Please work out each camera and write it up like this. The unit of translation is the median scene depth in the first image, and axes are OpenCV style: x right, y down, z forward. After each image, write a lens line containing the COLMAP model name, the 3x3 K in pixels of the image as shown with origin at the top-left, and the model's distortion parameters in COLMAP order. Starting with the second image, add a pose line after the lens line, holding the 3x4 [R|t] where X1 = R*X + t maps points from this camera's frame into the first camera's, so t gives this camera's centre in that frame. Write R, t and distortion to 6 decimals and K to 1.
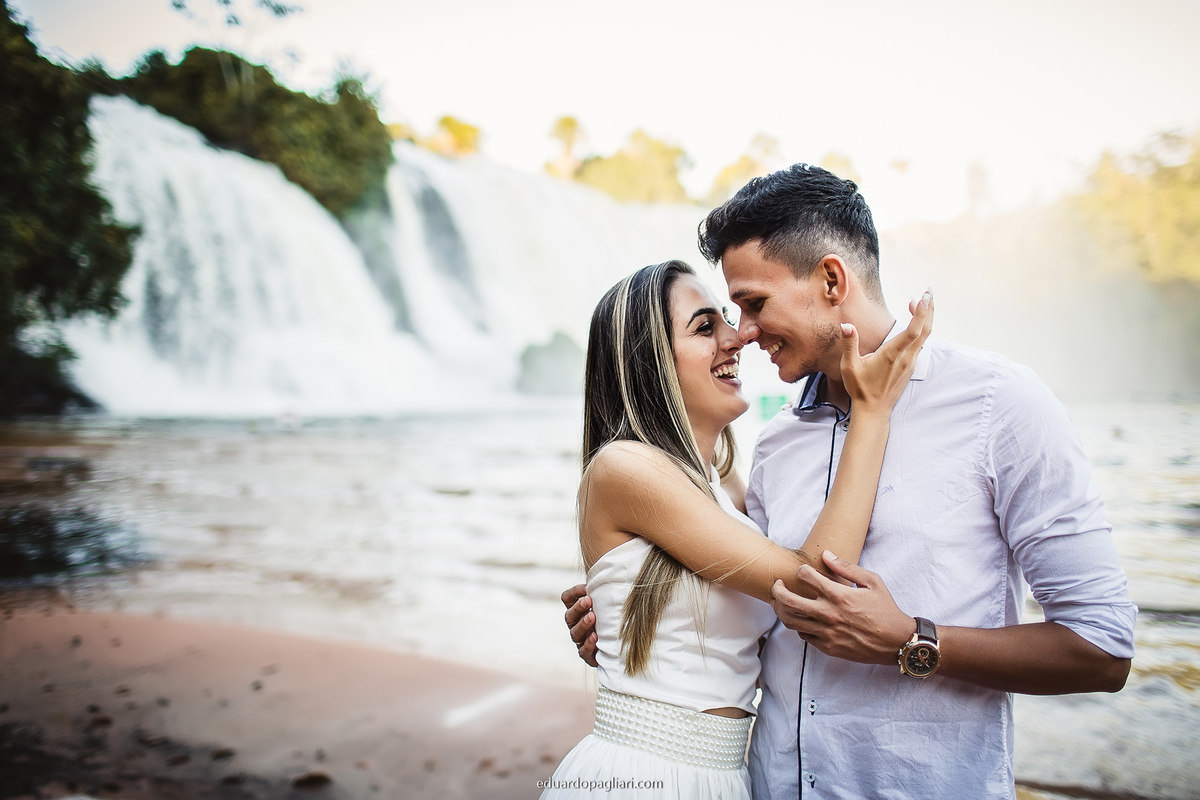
lens RADIAL K [[1240.8, 0, 600.1], [0, 1240.8, 401.0], [0, 0, 1]] dist [-0.062532, -0.001494]
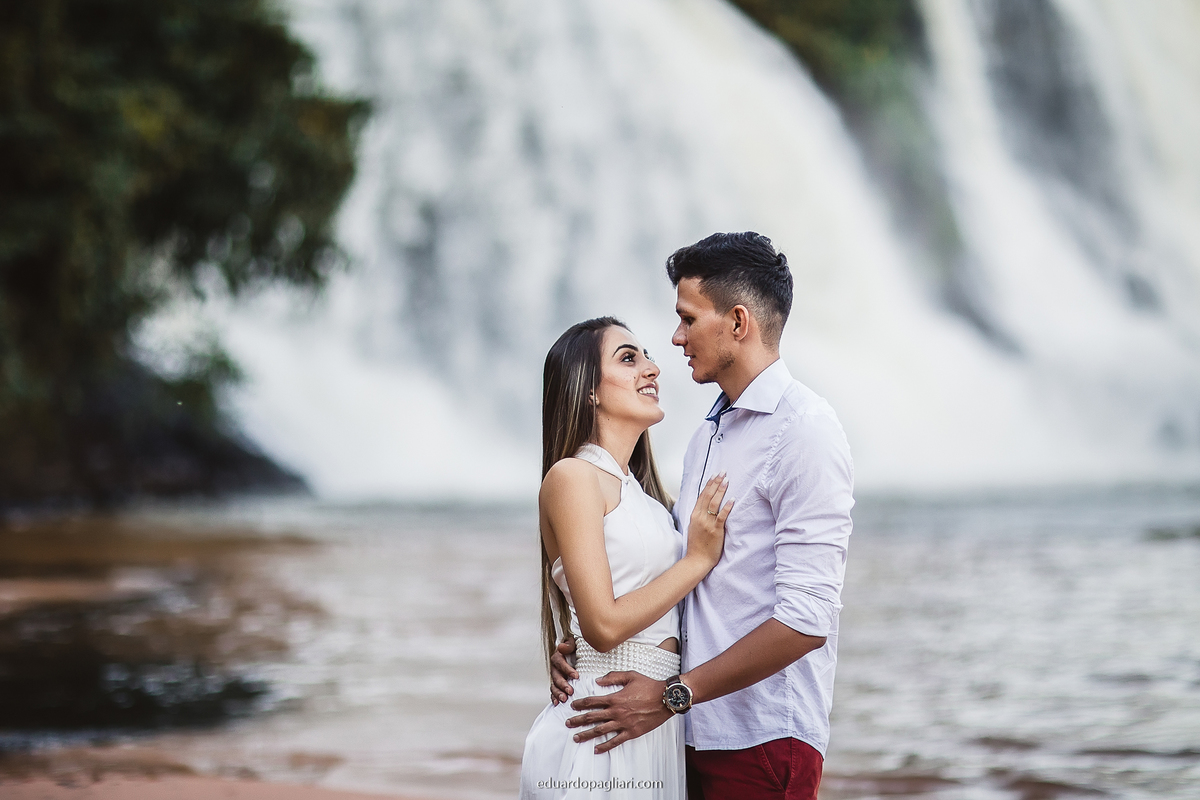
lens RADIAL K [[3022.1, 0, 600.2], [0, 3022.1, 400.4], [0, 0, 1]] dist [-0.111342, -0.476801]
pose [[0.958708, -0.012161, -0.284131, 0.038304], [0.005326, 0.999678, -0.024817, 0.002720], [0.284342, 0.022279, 0.958464, -0.087214]]
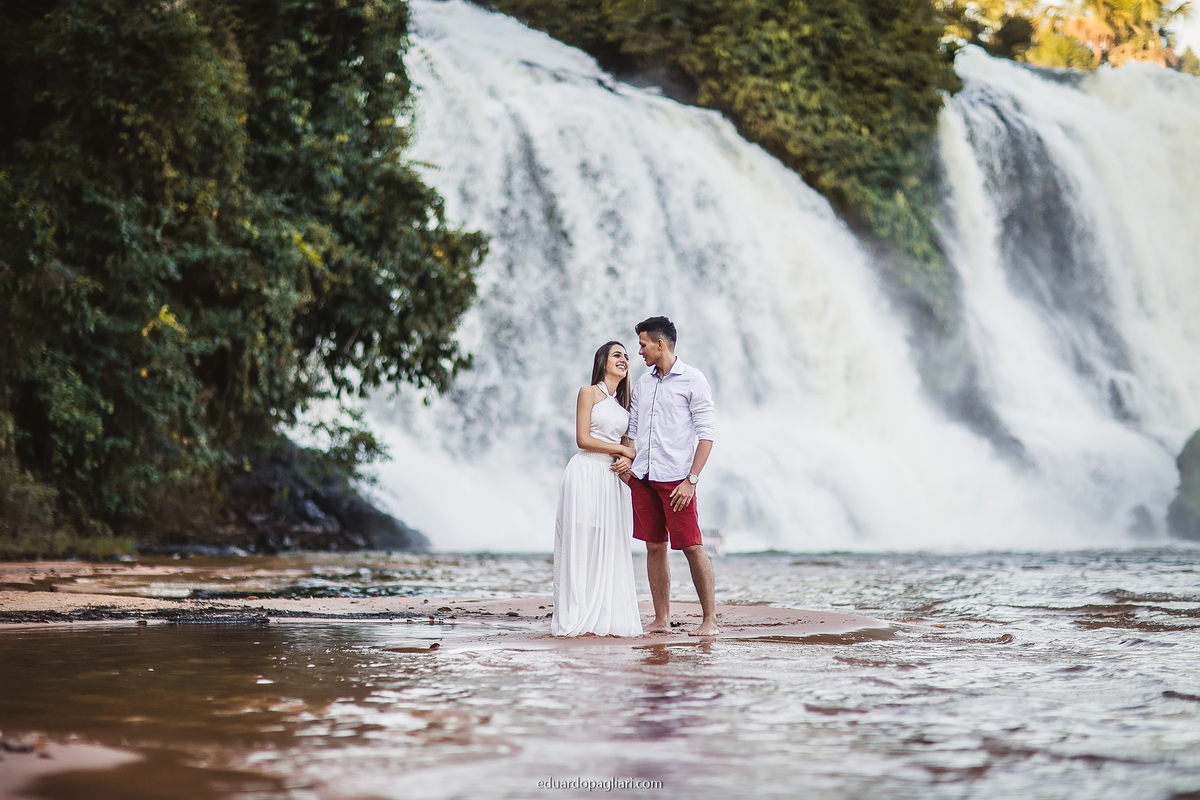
lens RADIAL K [[2836.2, 0, 617.8], [0, 2836.2, 400.0], [0, 0, 1]] dist [-0.092265, -0.178091]
pose [[0.952460, -0.010915, -0.304469, 0.111663], [-0.008772, 0.997961, -0.063218, 0.025942], [0.304539, 0.062883, 0.950422, -0.303799]]
